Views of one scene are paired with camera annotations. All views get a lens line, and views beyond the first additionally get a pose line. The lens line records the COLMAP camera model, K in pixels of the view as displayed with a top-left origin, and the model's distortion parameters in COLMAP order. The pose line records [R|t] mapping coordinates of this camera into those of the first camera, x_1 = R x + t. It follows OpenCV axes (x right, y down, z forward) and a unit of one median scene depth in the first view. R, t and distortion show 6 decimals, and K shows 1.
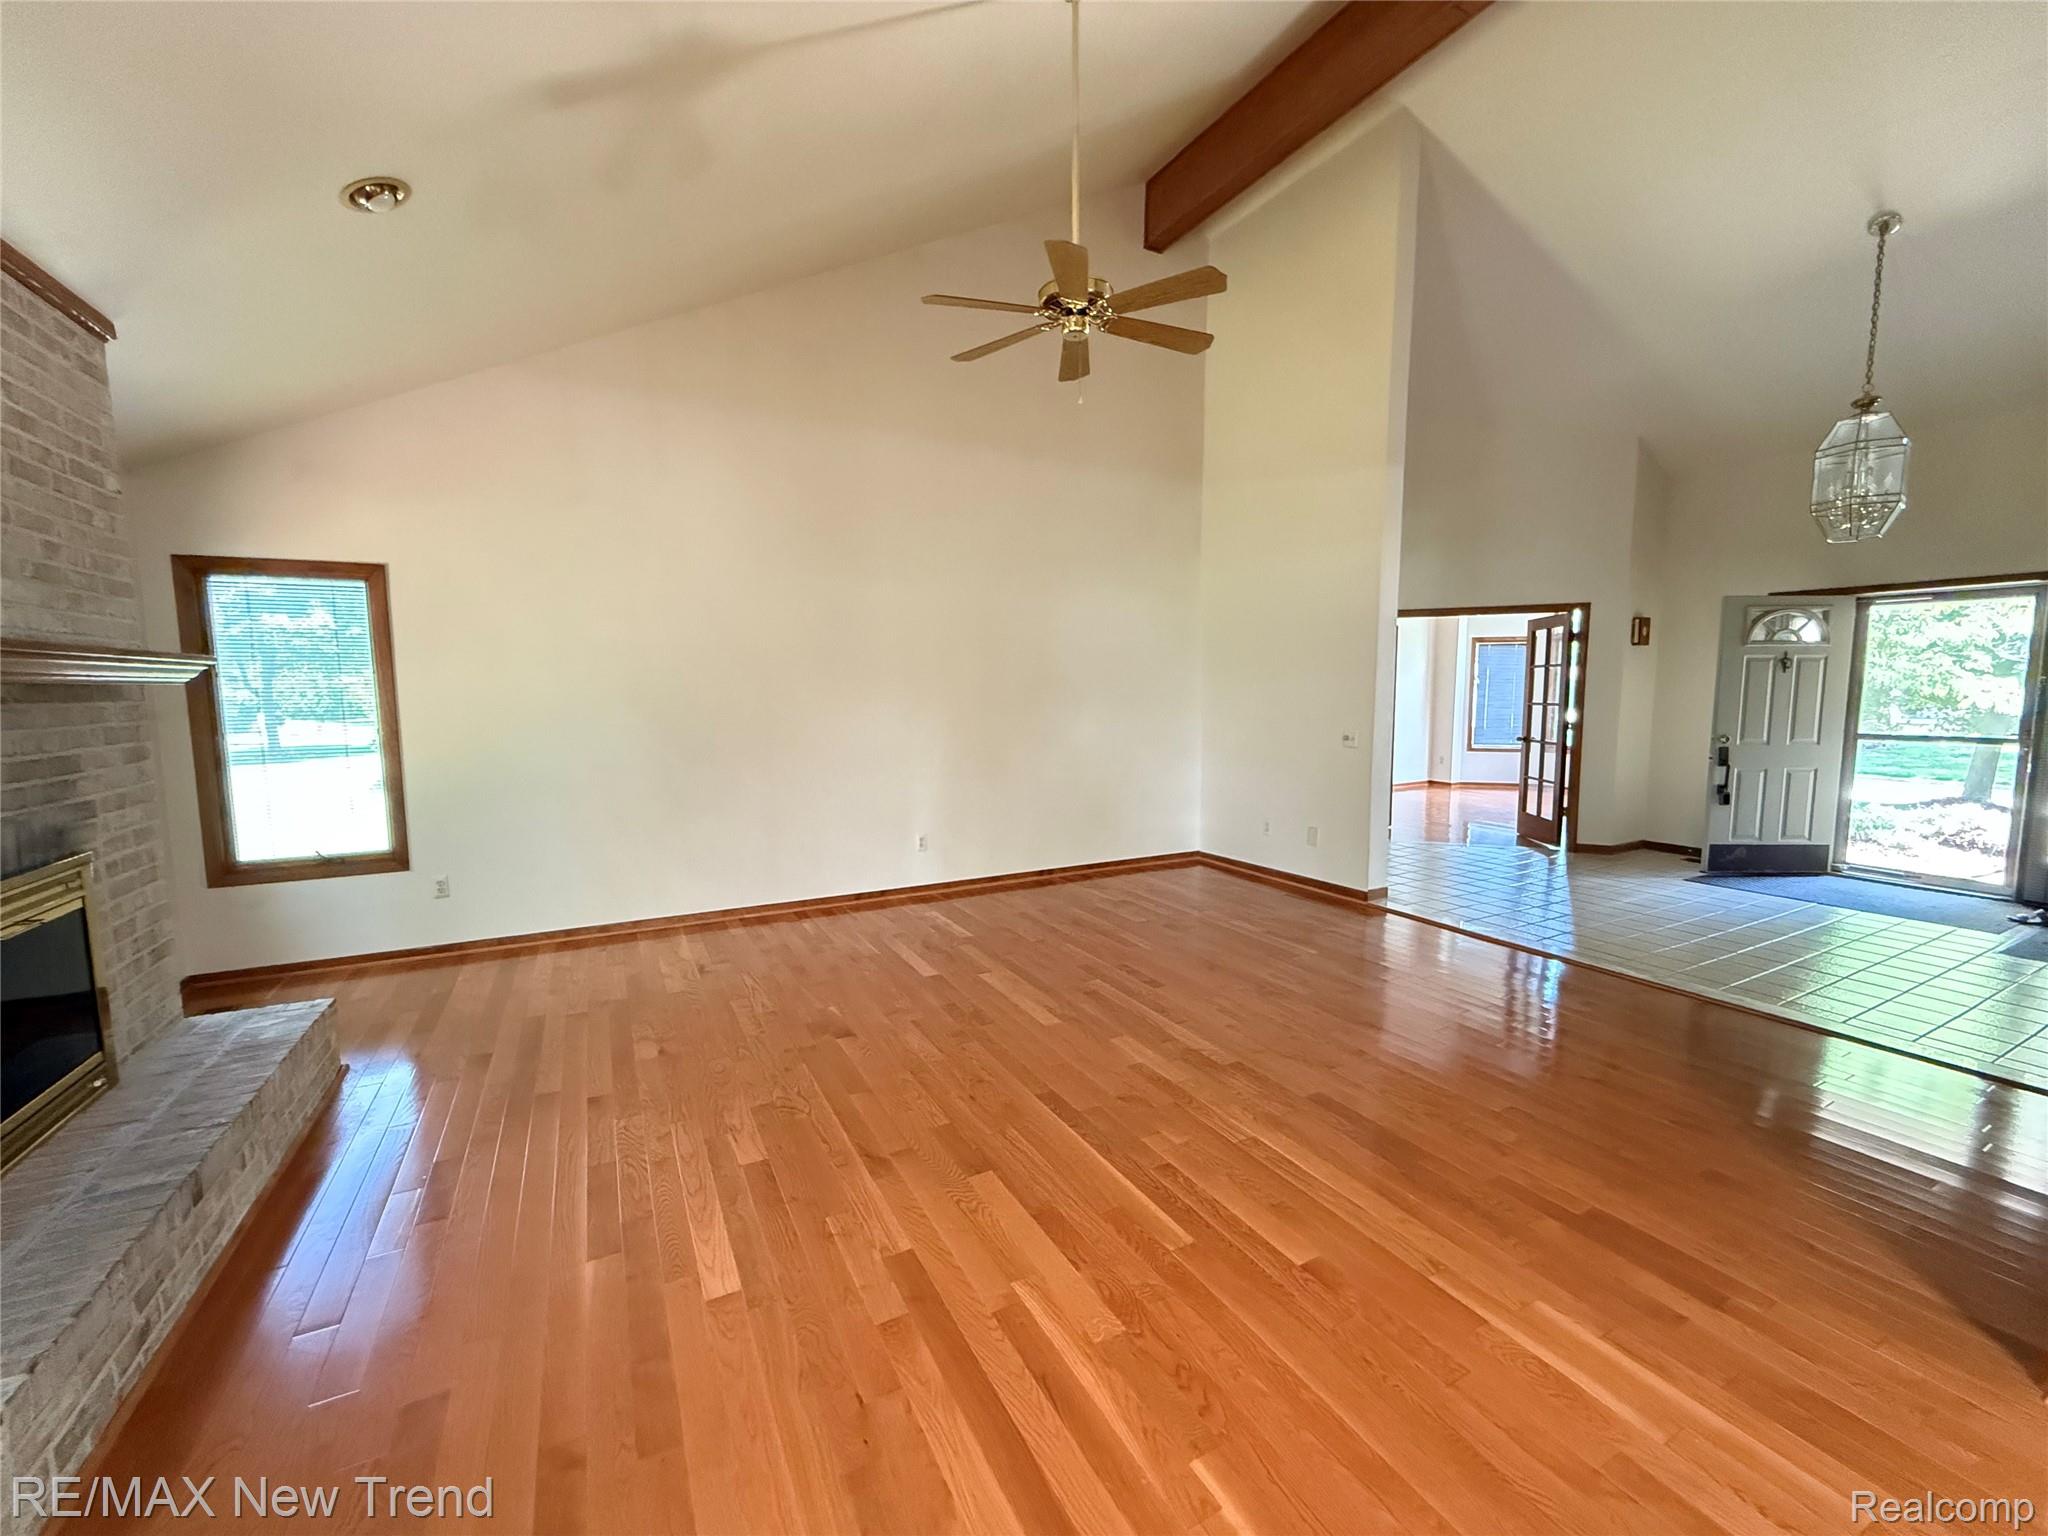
lens RADIAL K [[816.4, 0, 1017.8], [0, 816.4, 767.6], [0, 0, 1]] dist [-0.001171, -0.000401]
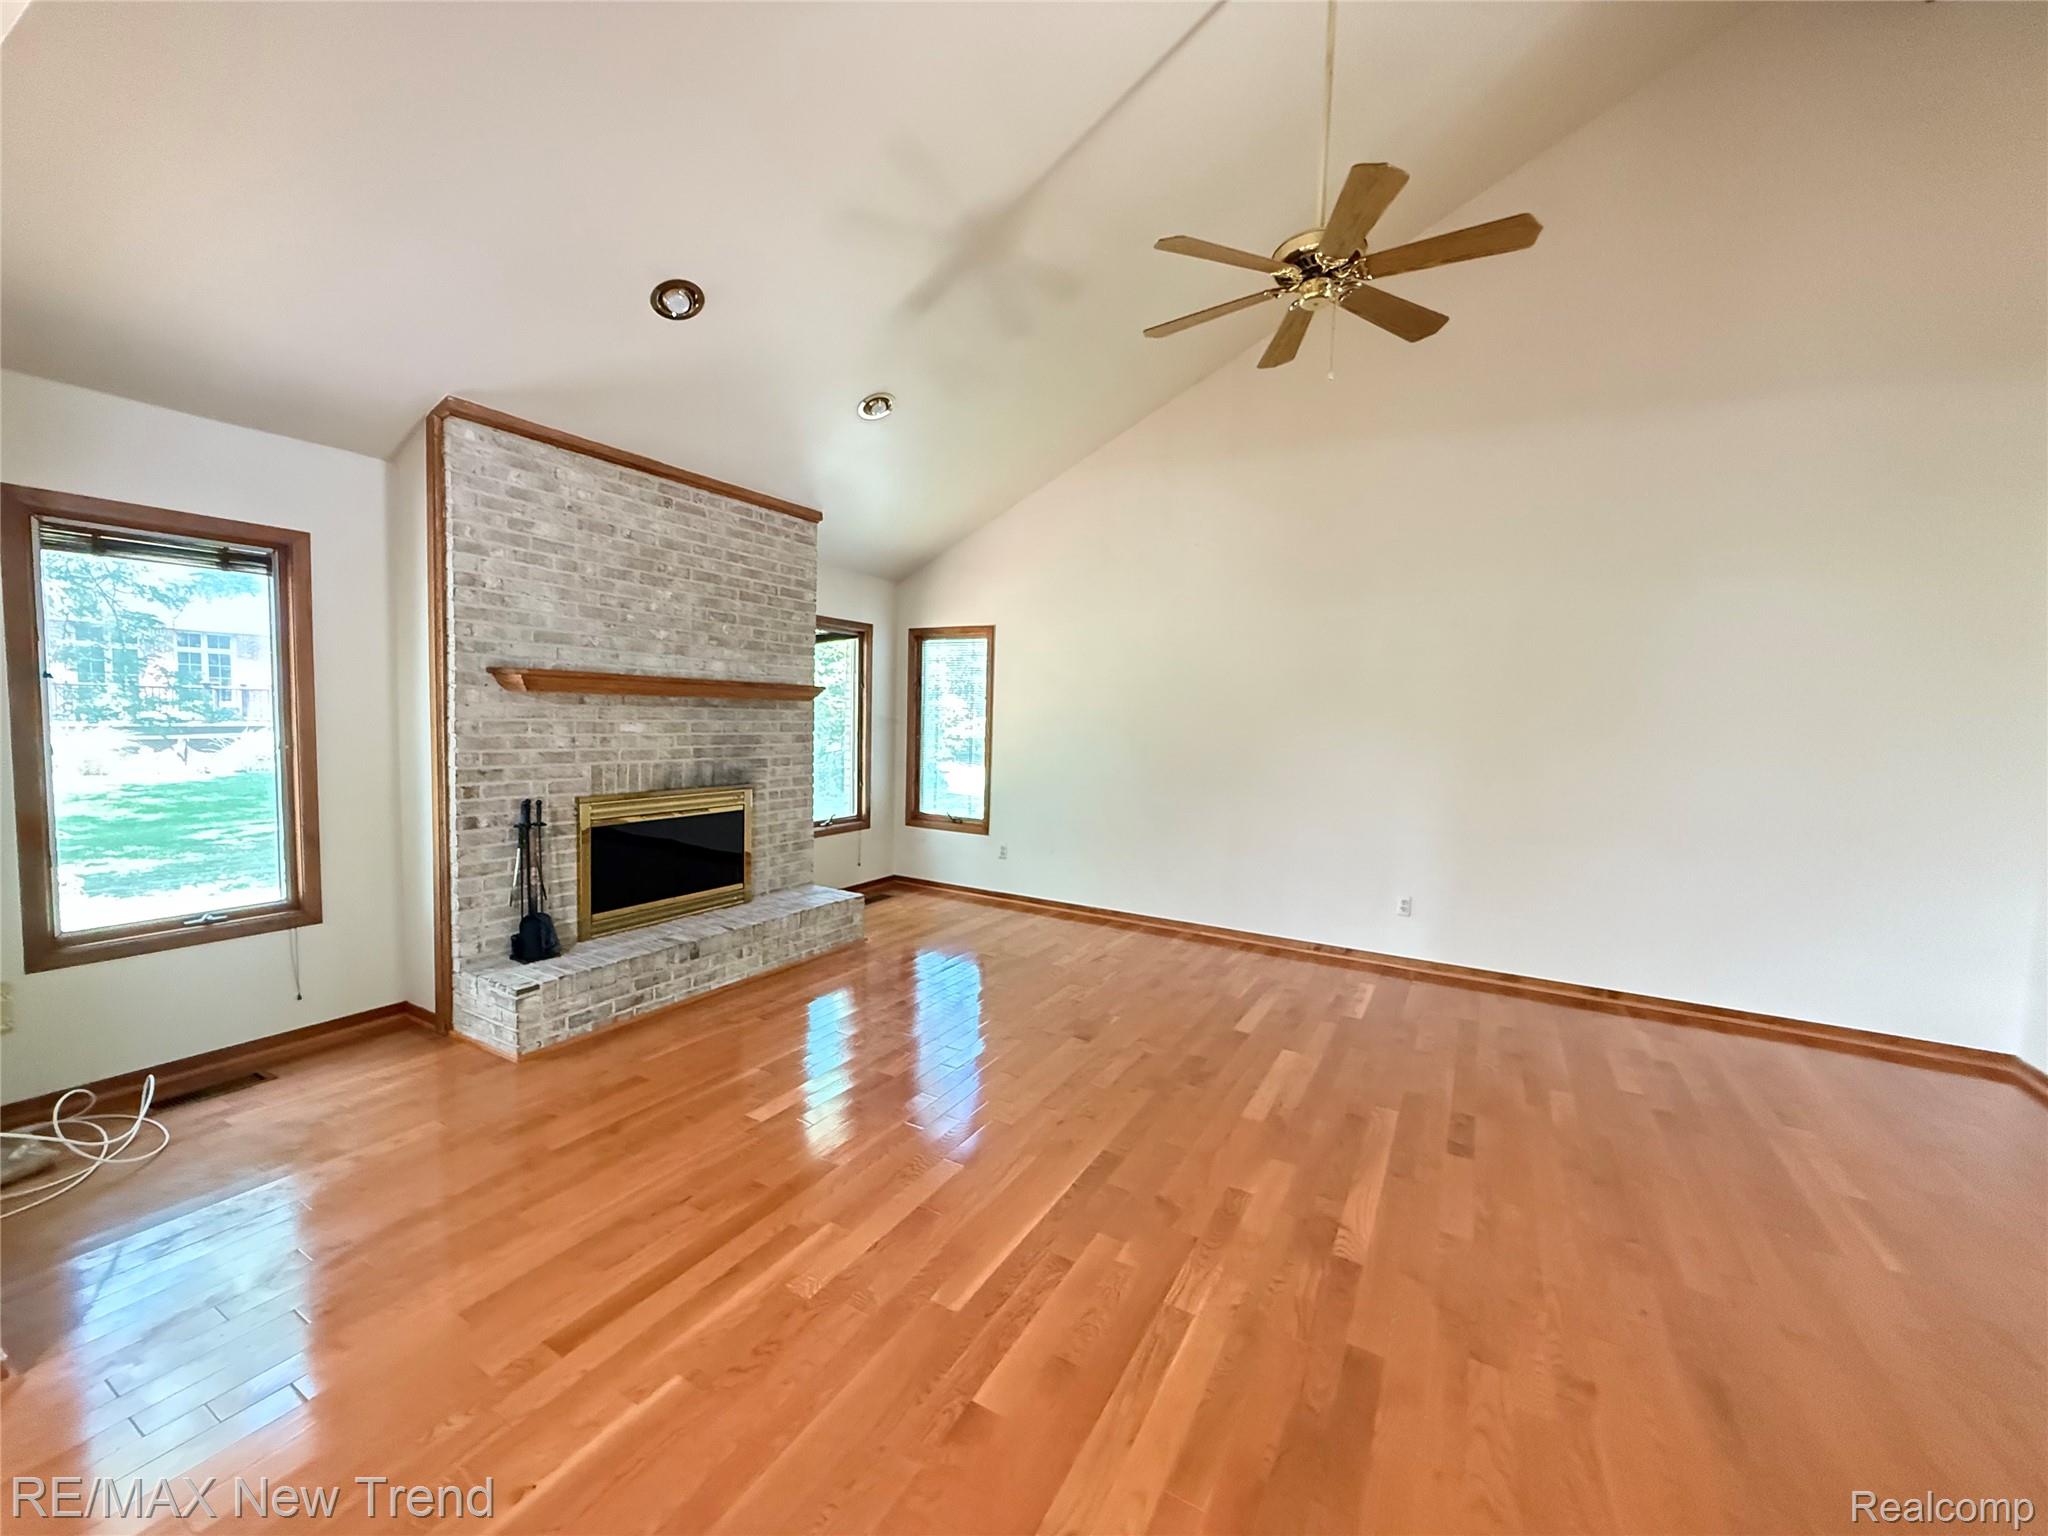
lens RADIAL K [[816.4, 0, 1017.2], [0, 816.4, 770.5], [0, 0, 1]] dist [-0.001171, -0.000401]
pose [[0.535026, 0.086751, -0.840370, 0.625610], [-0.119016, 0.992534, 0.026686, -0.041559], [0.836410, 0.085740, 0.541356, 0.318968]]
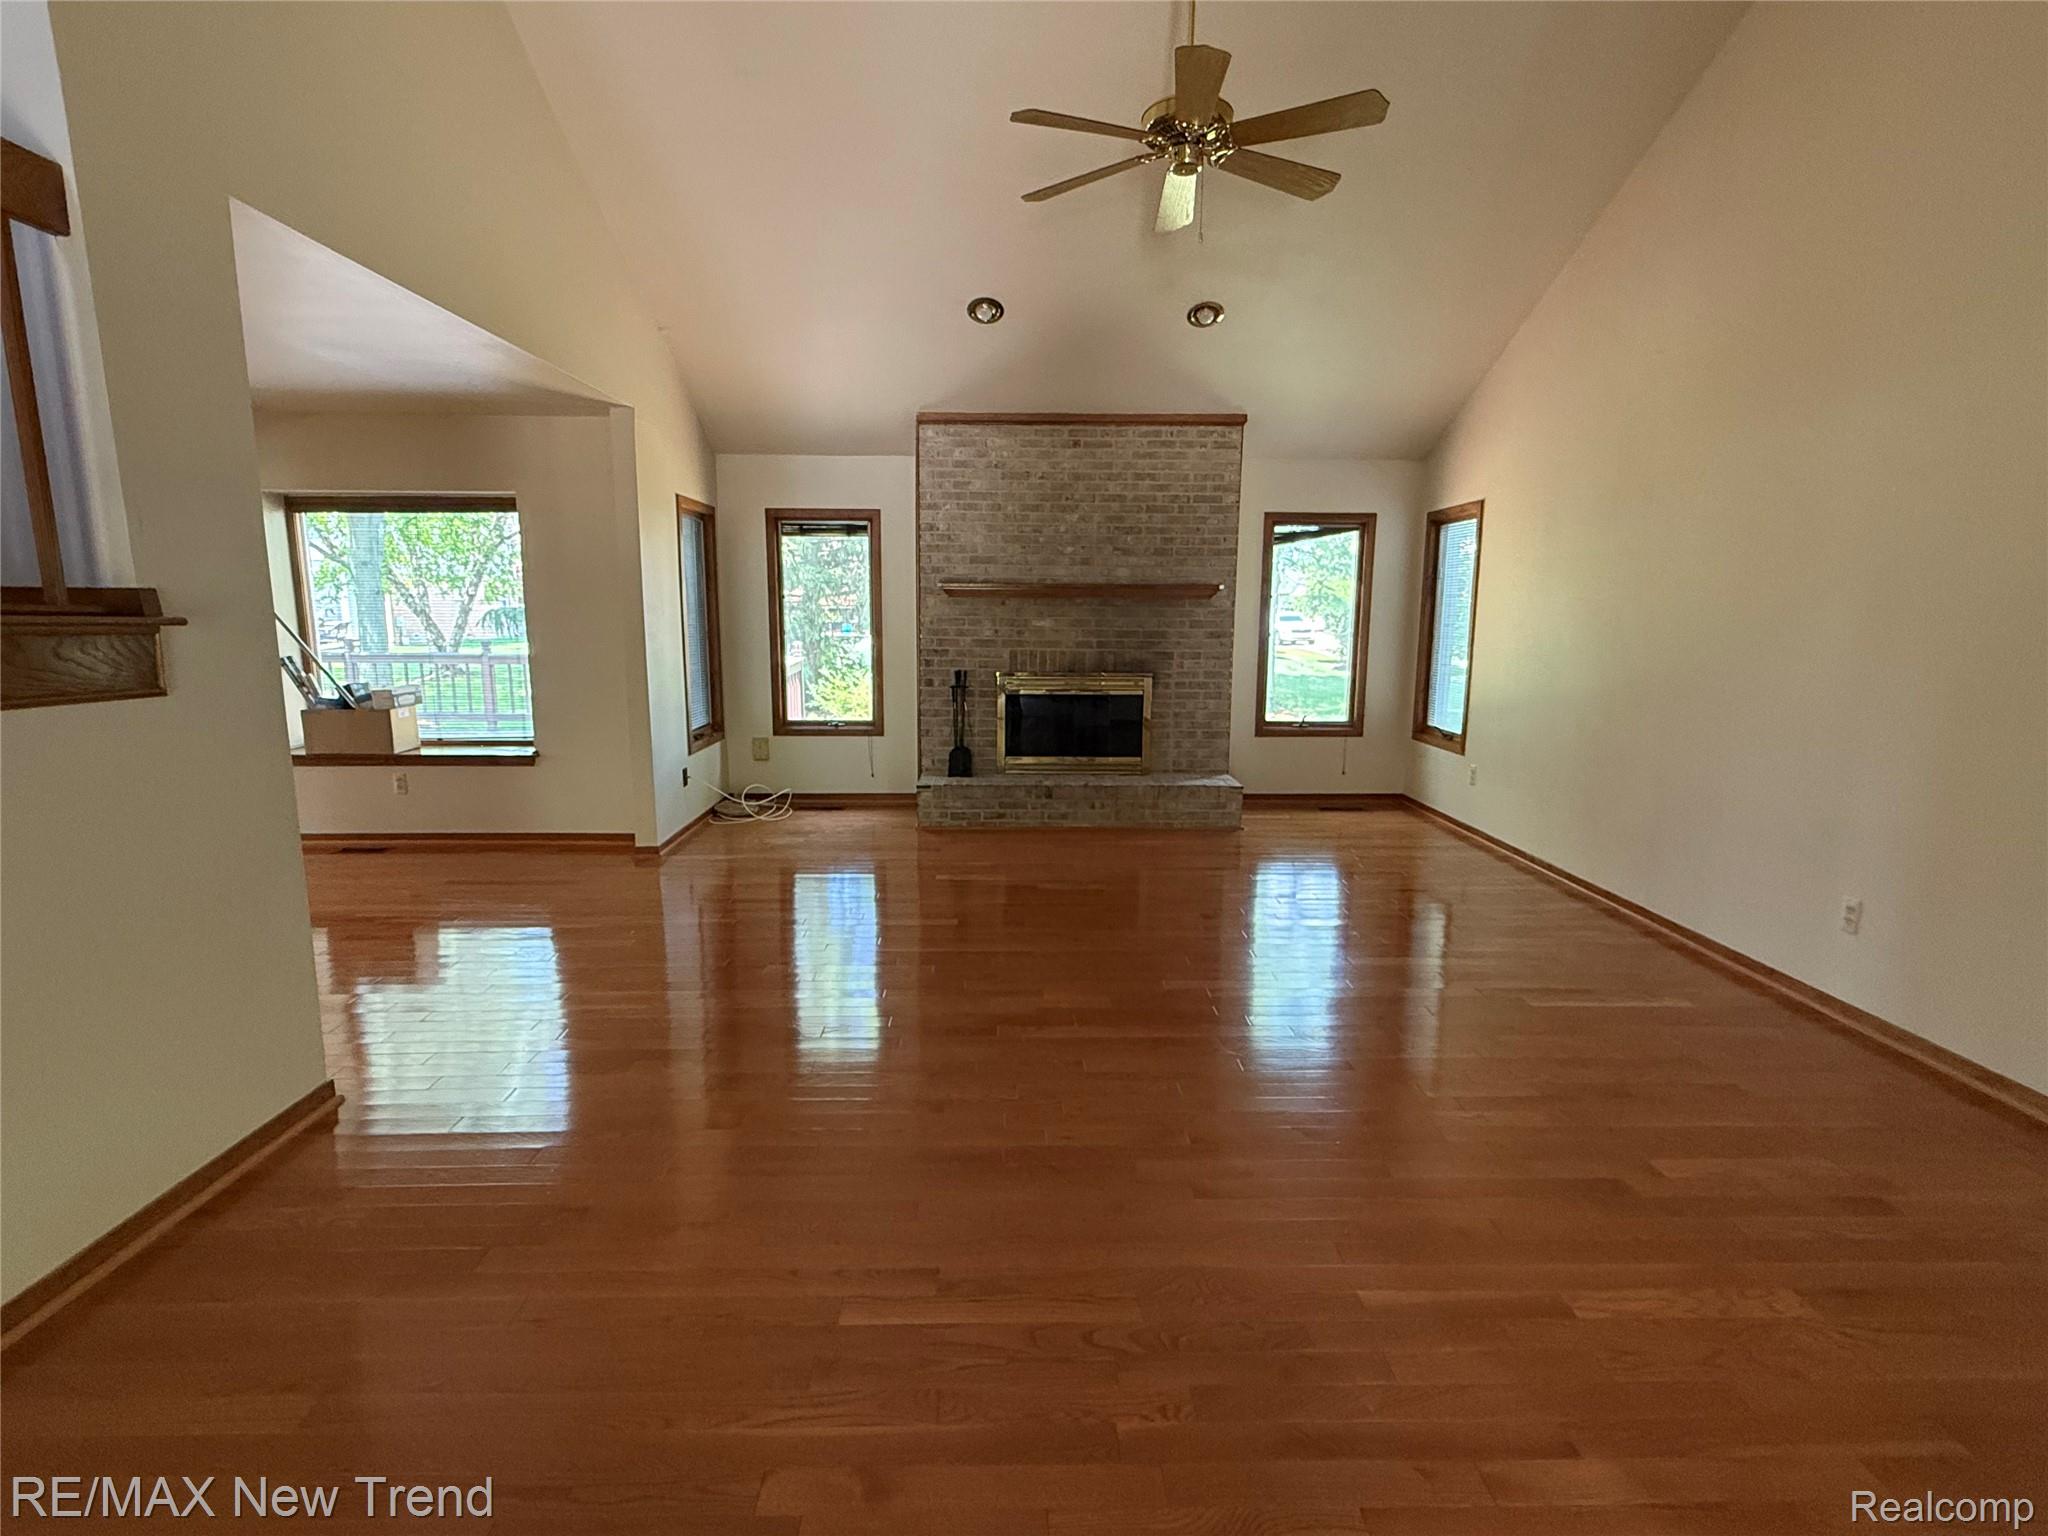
lens RADIAL K [[980.8, 0, 1024.3], [0, 980.8, 775.3], [0, 0, 1]] dist [-0.003650, -0.000761]
pose [[-0.446941, 0.157499, -0.880589, 1.071046], [-0.092343, 0.970997, 0.220537, -0.136511], [0.889784, 0.179883, -0.419435, 1.328949]]
